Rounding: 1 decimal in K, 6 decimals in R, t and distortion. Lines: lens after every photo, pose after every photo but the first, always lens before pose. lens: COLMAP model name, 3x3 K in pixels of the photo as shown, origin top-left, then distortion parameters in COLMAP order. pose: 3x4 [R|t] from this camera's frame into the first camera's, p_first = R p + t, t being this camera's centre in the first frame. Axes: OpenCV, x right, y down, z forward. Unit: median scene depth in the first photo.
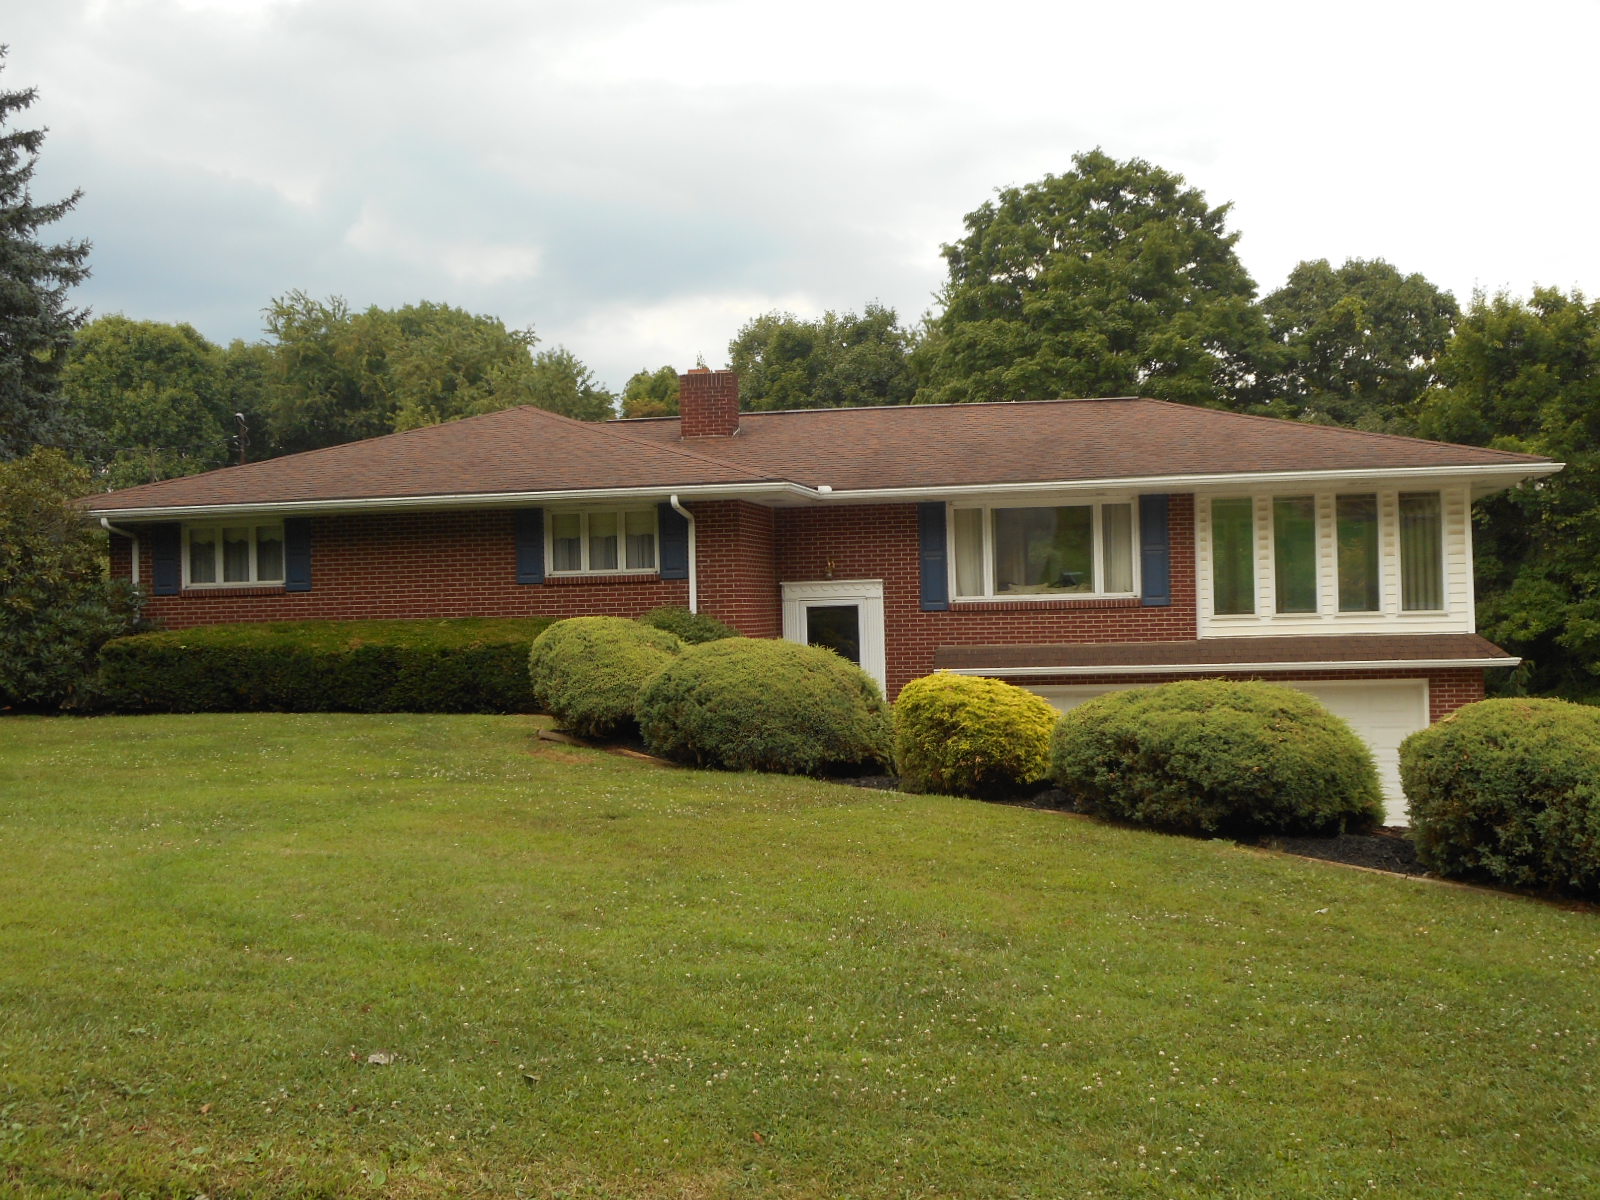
lens RADIAL K [[1744.4, 0, 800.0], [0, 1744.4, 600.0], [0, 0, 1]] dist [0.002699, -0.240862]
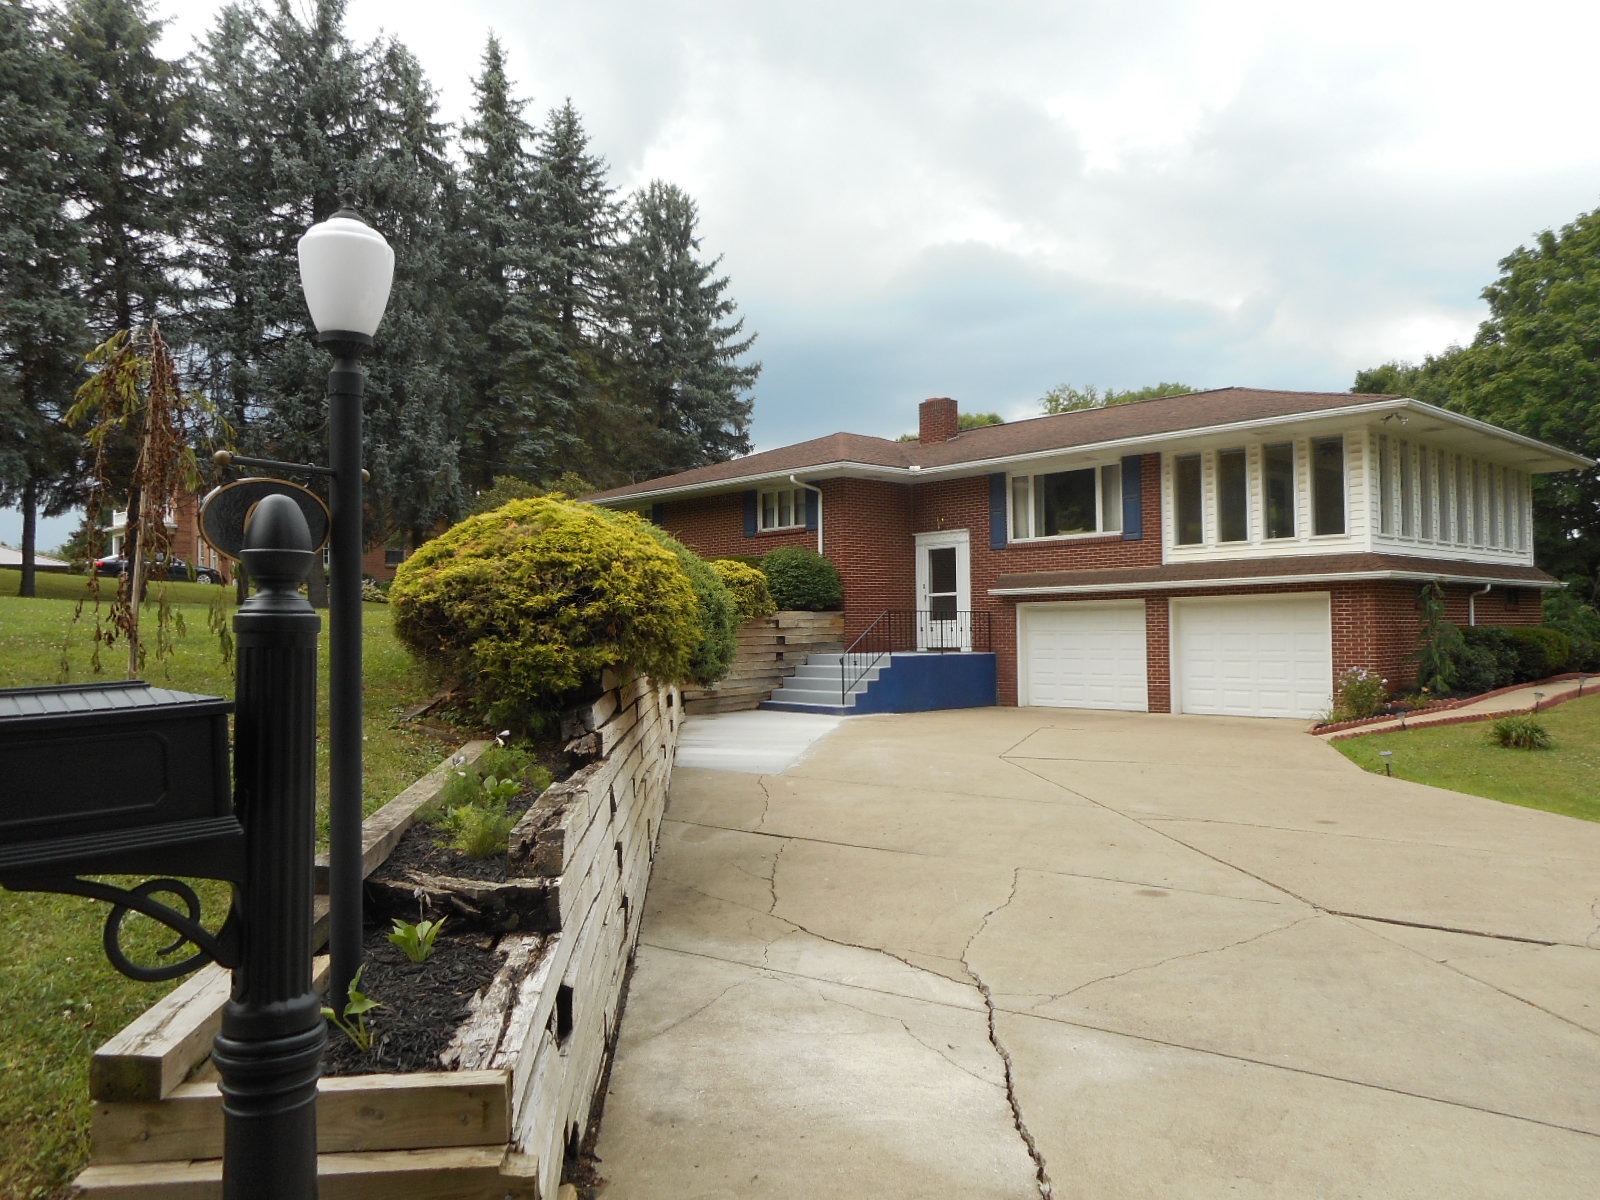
lens RADIAL K [[1204.4, 0, 803.2], [0, 1204.4, 618.1], [0, 0, 1]] dist [-0.005332, 0.010063]
pose [[0.813507, 0.006147, -0.581522, 0.527761], [-0.000839, 0.999956, 0.009396, 0.053946], [0.581554, -0.007156, 0.813476, 0.107145]]
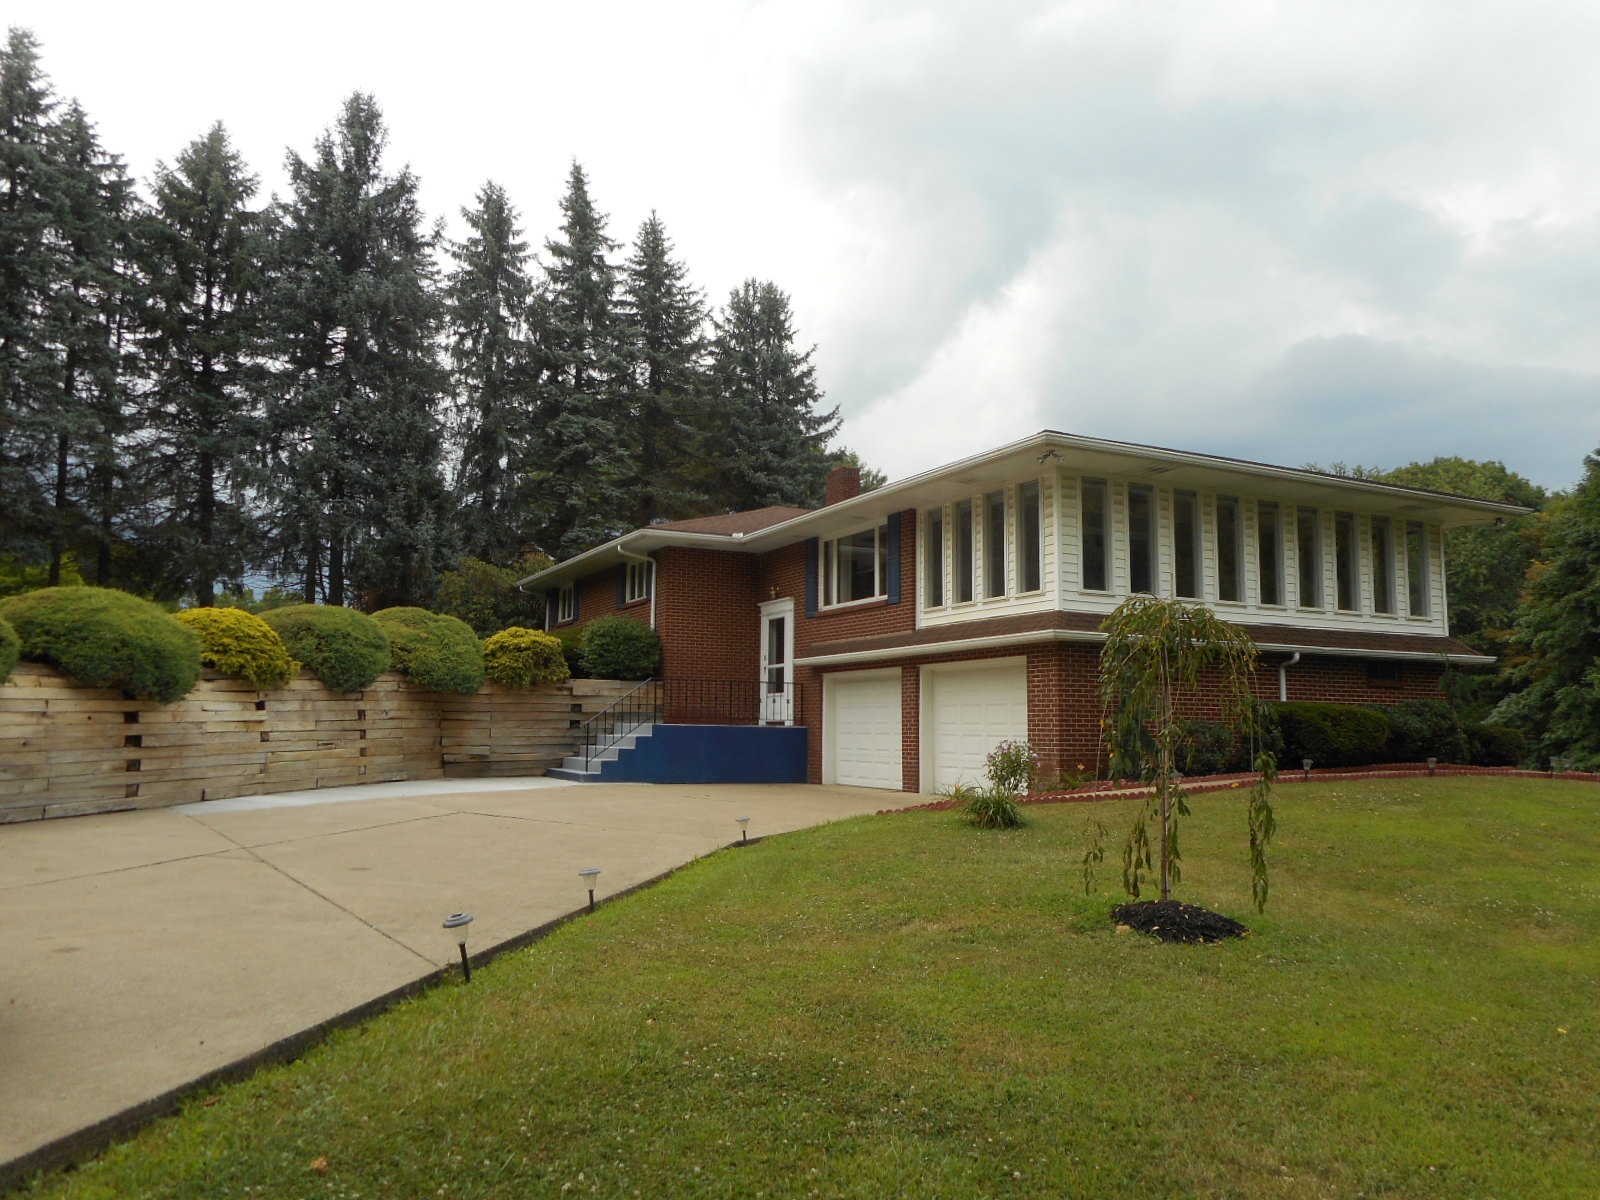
lens RADIAL K [[1204.4, 0, 803.2], [0, 1204.4, 618.1], [0, 0, 1]] dist [-0.005332, 0.010063]
pose [[0.616595, -0.044941, -0.785997, 0.822864], [-0.017267, 0.997357, -0.070572, 0.073707], [0.787091, 0.057086, 0.614189, 0.423911]]
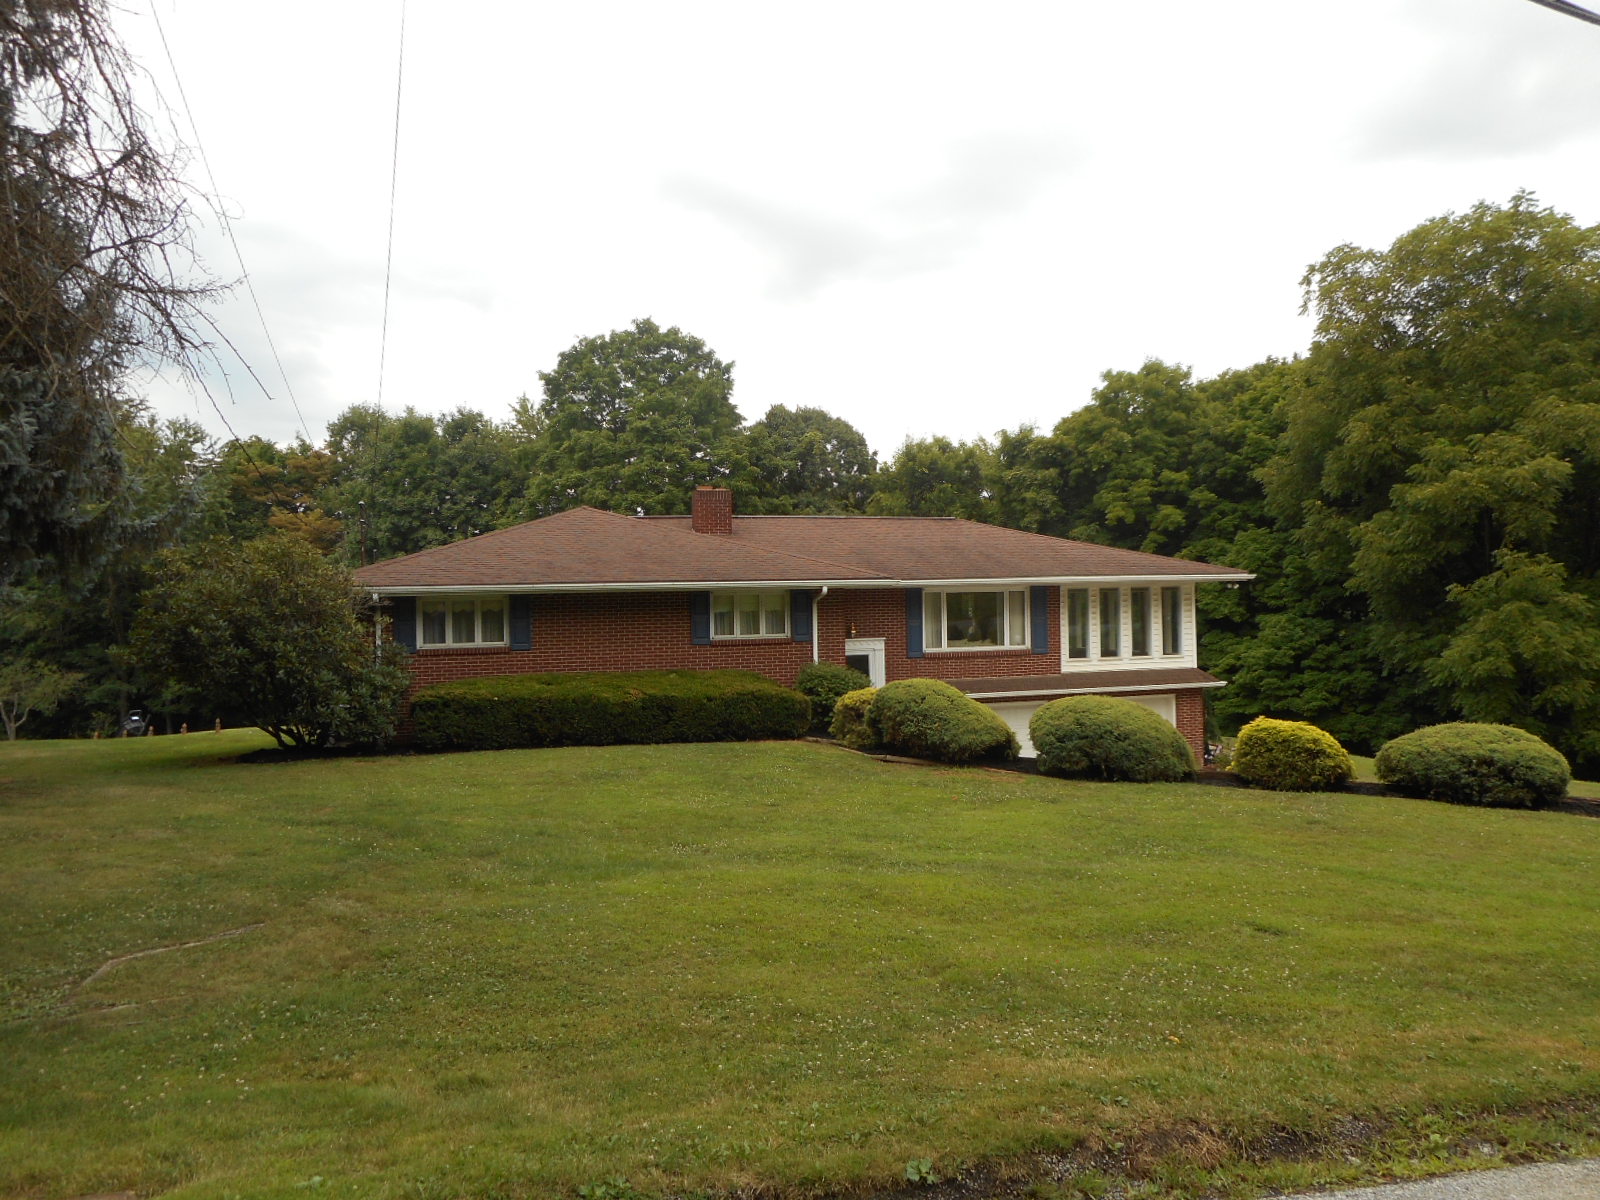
lens RADIAL K [[1204.4, 0, 803.2], [0, 1204.4, 618.1], [0, 0, 1]] dist [-0.005332, 0.010063]
pose [[0.884915, 0.001522, 0.465751, -0.522369], [-0.006653, 0.999934, 0.009374, -0.039412], [-0.465706, -0.011394, 0.884866, 0.091836]]
